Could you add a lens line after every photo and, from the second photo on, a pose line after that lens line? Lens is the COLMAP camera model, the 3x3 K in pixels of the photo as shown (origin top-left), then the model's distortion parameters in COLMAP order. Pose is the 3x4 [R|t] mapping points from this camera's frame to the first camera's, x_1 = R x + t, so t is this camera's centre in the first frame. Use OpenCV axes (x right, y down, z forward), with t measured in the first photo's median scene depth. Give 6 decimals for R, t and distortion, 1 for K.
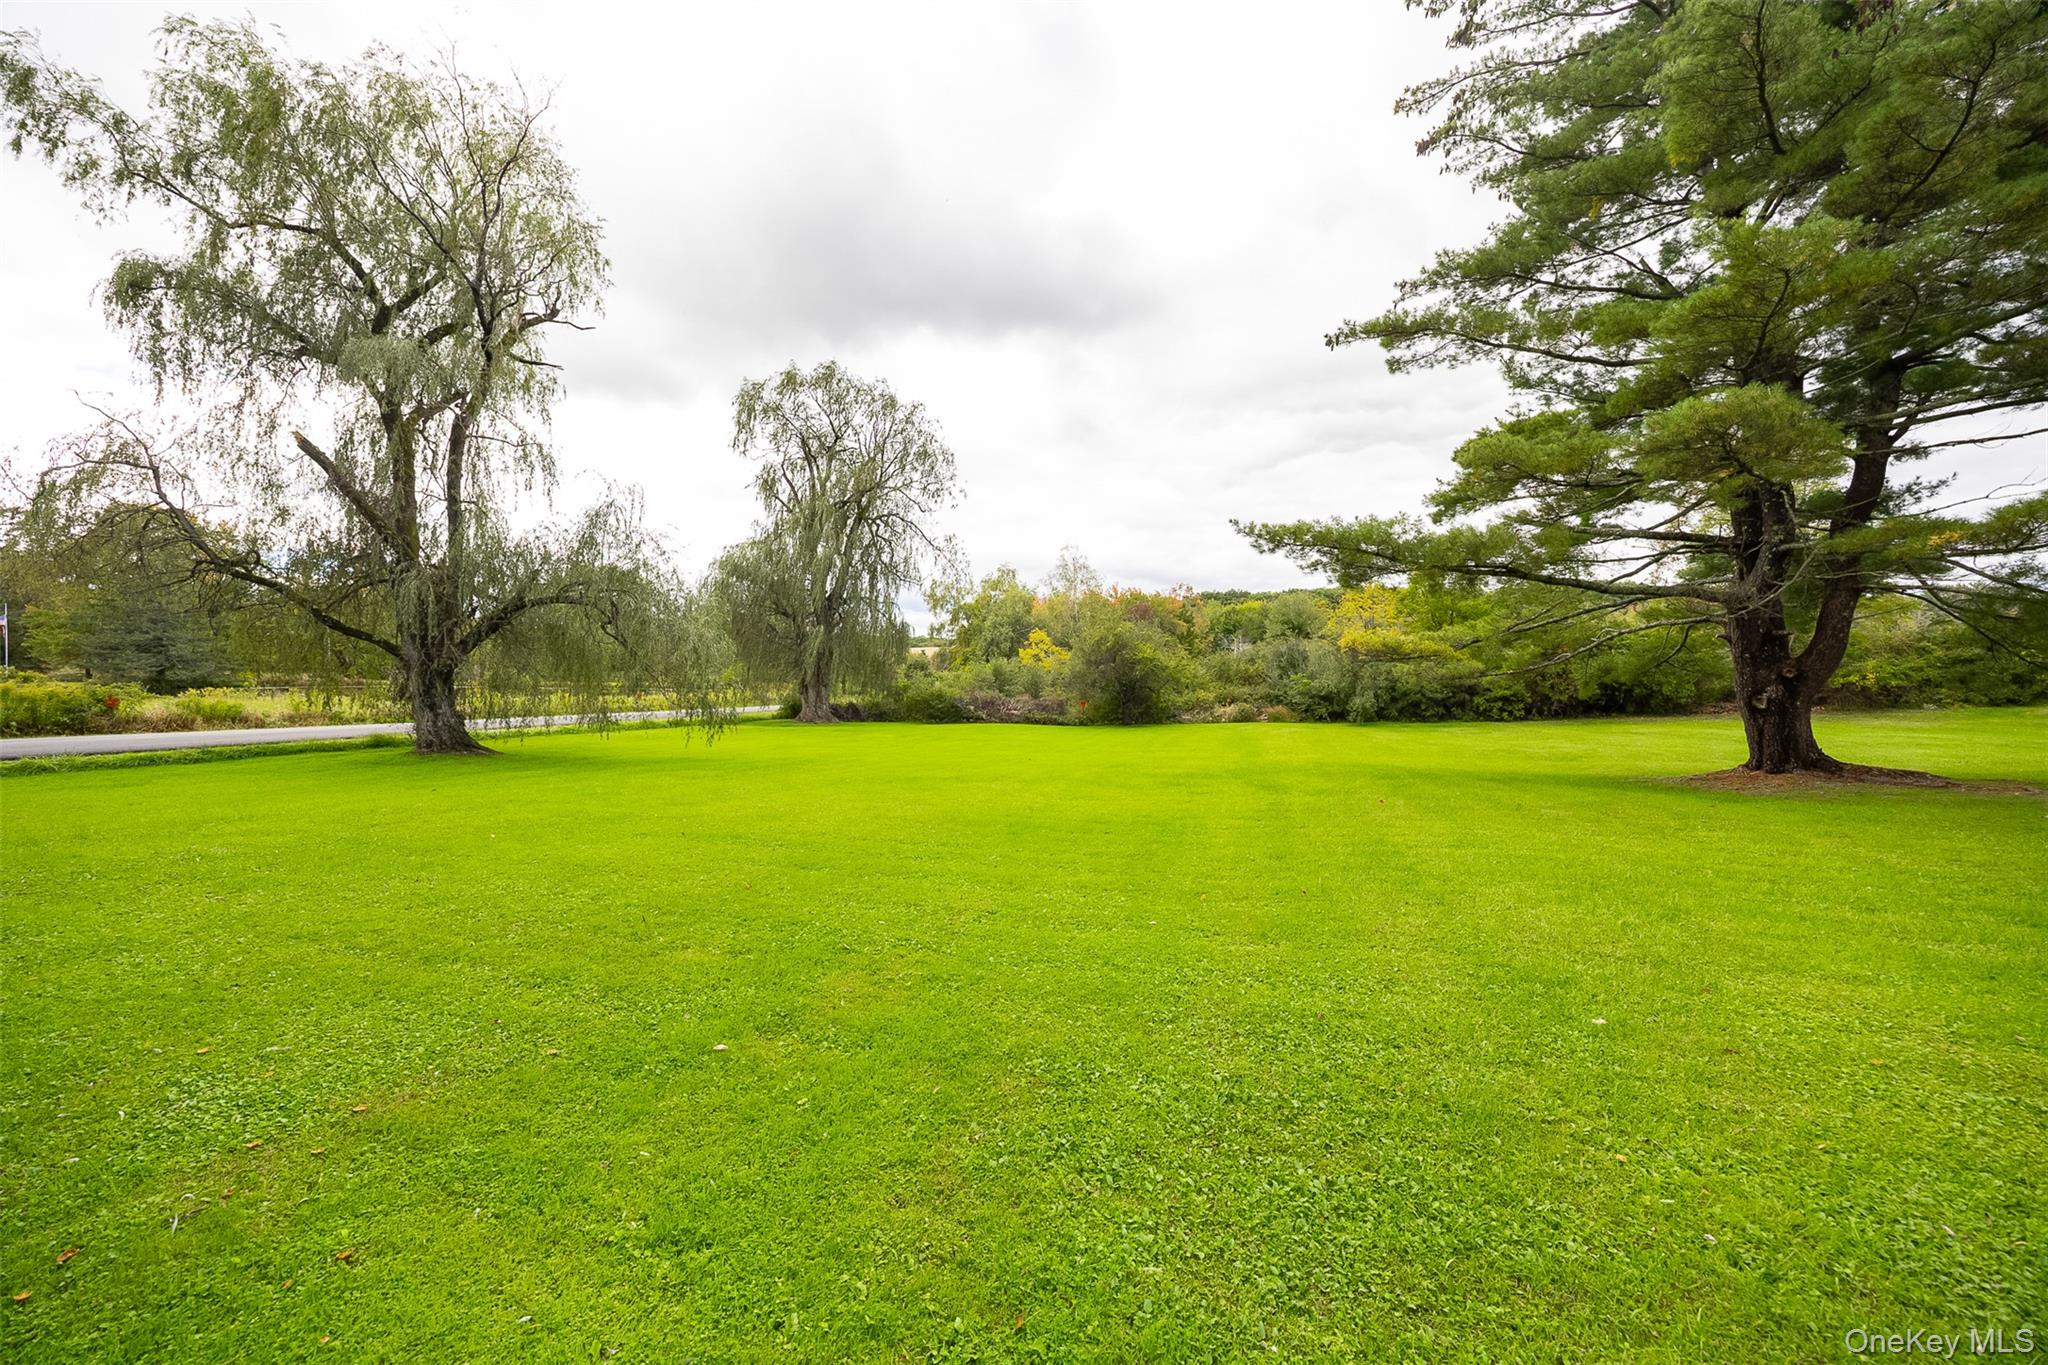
lens RADIAL K [[780.6, 0, 1021.6], [0, 780.6, 683.8], [0, 0, 1]] dist [-0.000195, 0.000123]
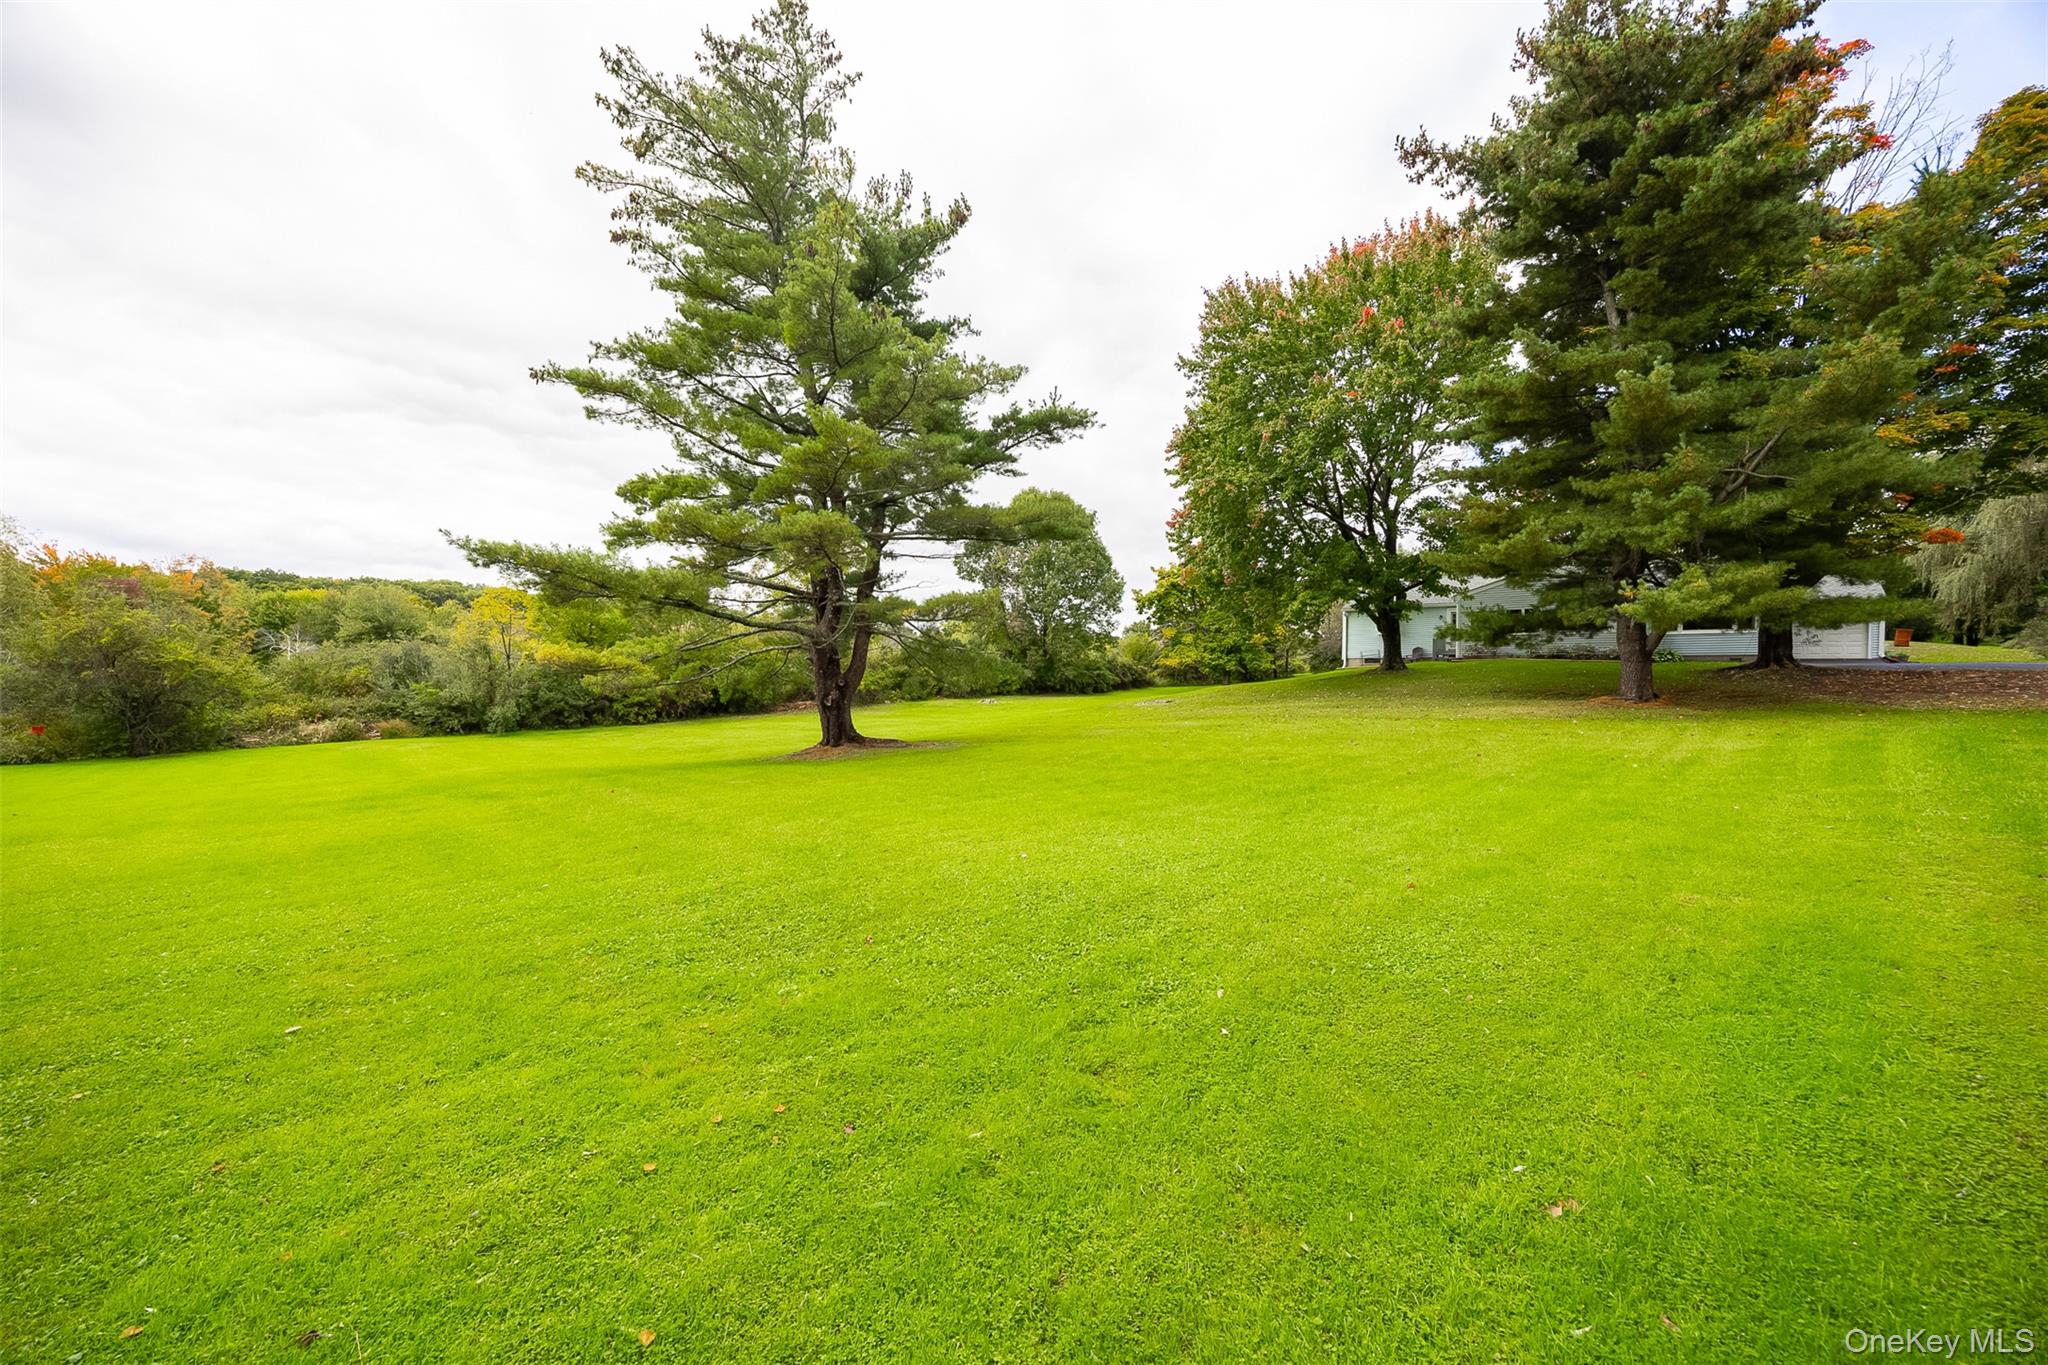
lens RADIAL K [[780.6, 0, 1027.7], [0, 780.6, 683.8], [0, 0, 1]] dist [-0.000195, 0.000123]
pose [[0.496552, -0.004596, 0.867995, -0.182184], [0.011890, 0.999928, -0.001508, -0.004438], [-0.867926, 0.011069, 0.496571, -0.104905]]
